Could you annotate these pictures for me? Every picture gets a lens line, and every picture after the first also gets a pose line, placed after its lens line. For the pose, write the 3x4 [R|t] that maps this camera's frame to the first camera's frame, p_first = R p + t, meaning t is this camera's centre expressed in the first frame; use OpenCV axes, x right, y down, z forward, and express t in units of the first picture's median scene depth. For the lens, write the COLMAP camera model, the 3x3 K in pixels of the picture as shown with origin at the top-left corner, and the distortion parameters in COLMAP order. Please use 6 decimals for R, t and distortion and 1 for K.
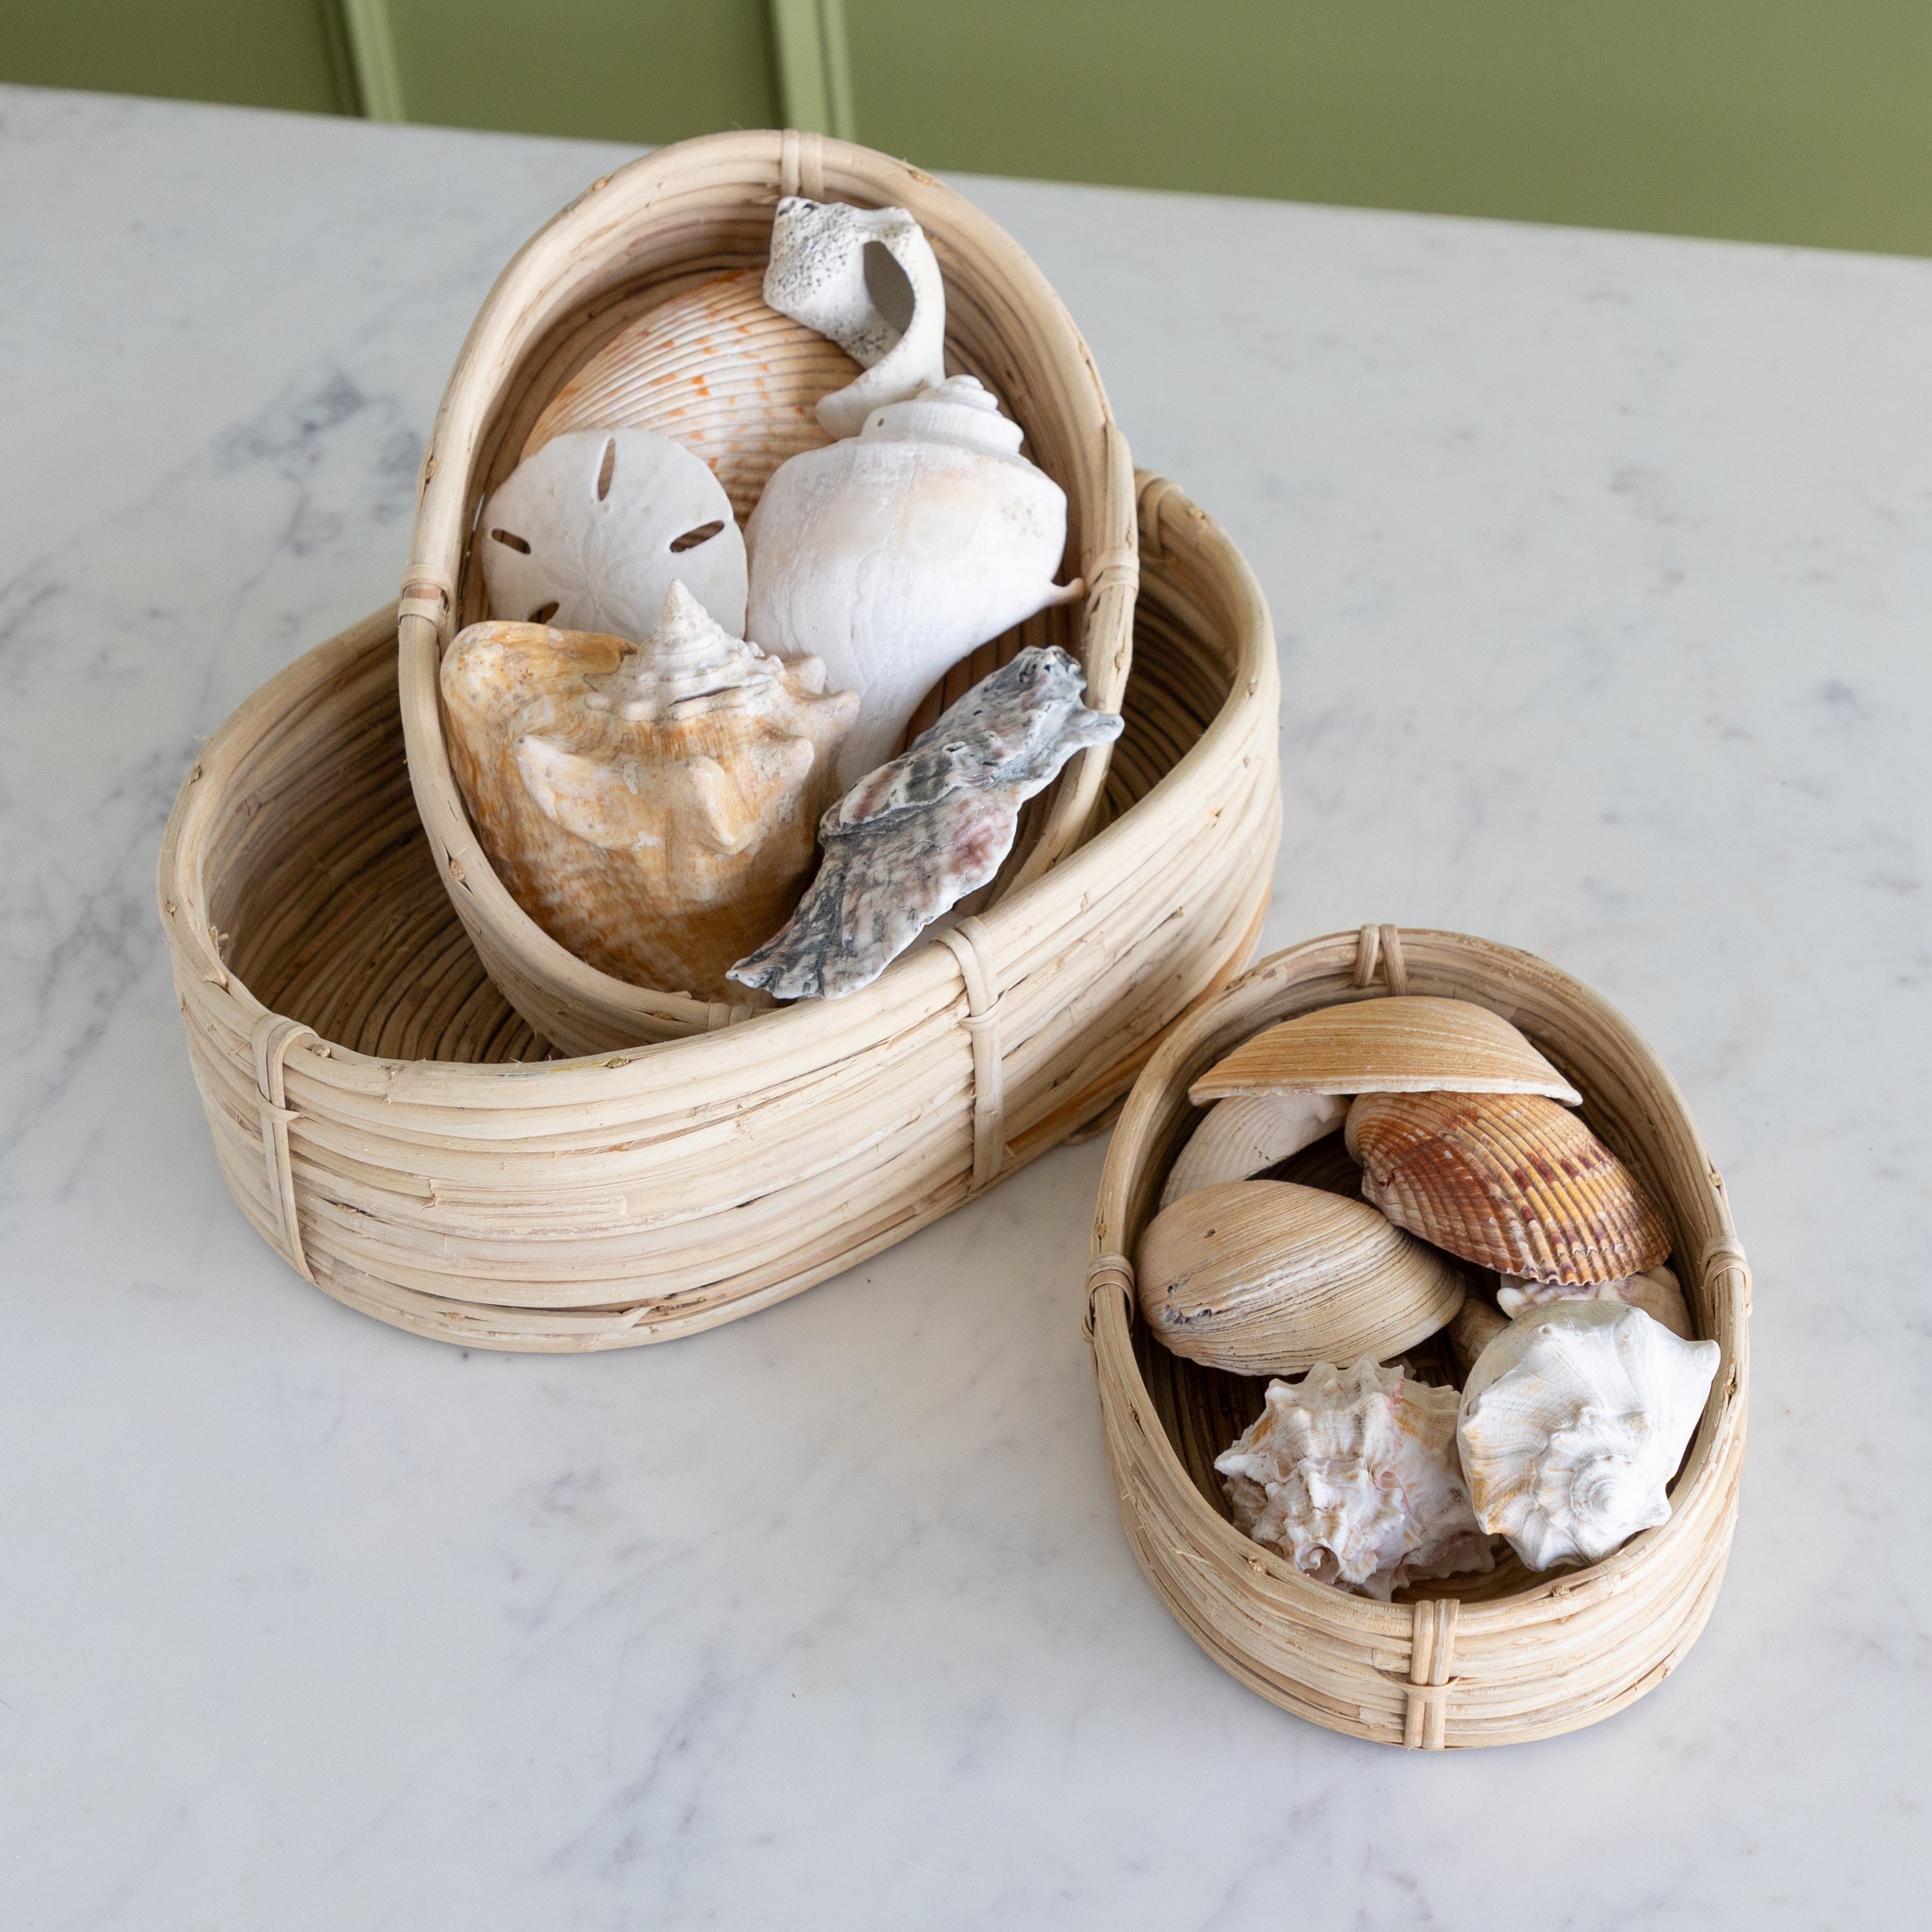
lens RADIAL K [[3806.5, 0, 1229.7], [0, 3806.5, 946.1], [0, 0, 1]] dist [0.014625, 0.000000]
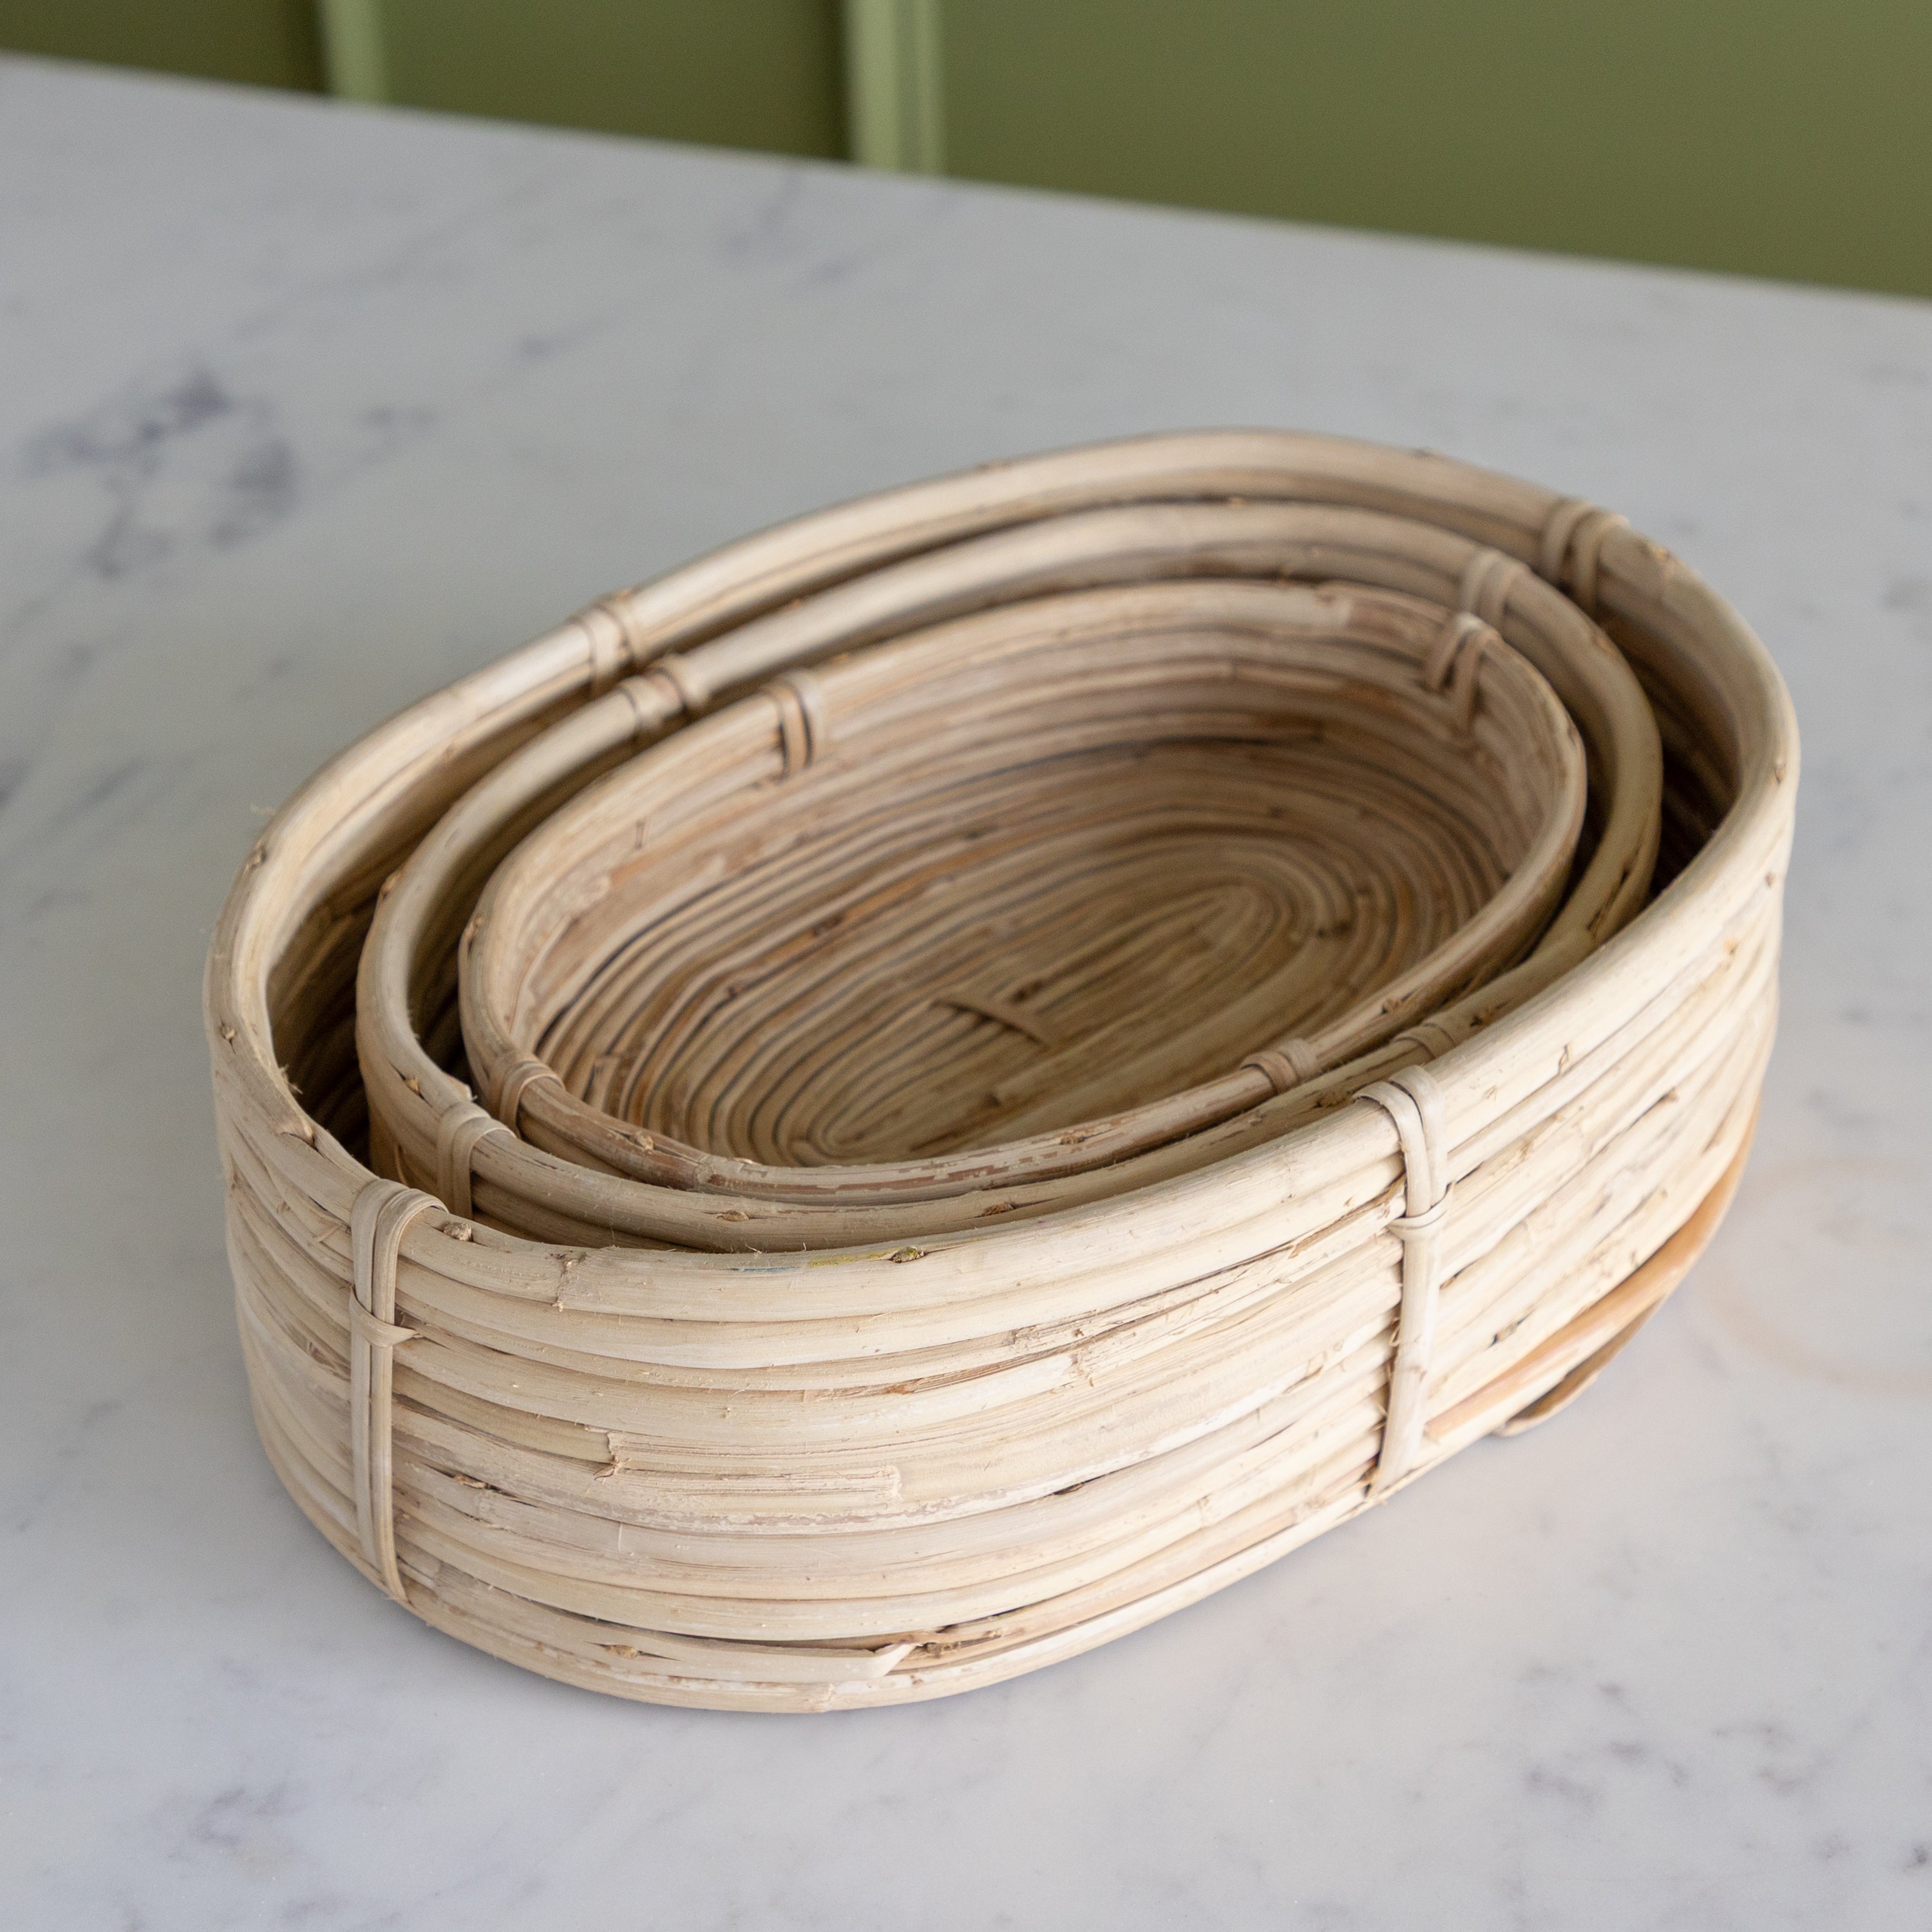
lens RADIAL K [[4329.2, 0, 1022.3], [0, 4329.2, 992.5], [0, 0, 1]] dist [0.042775, 0.000000]
pose [[0.999417, 0.020253, -0.027470, -0.116655], [-0.023053, 0.994125, -0.105756, 0.061974], [0.025167, 0.106327, 0.994013, 0.238520]]
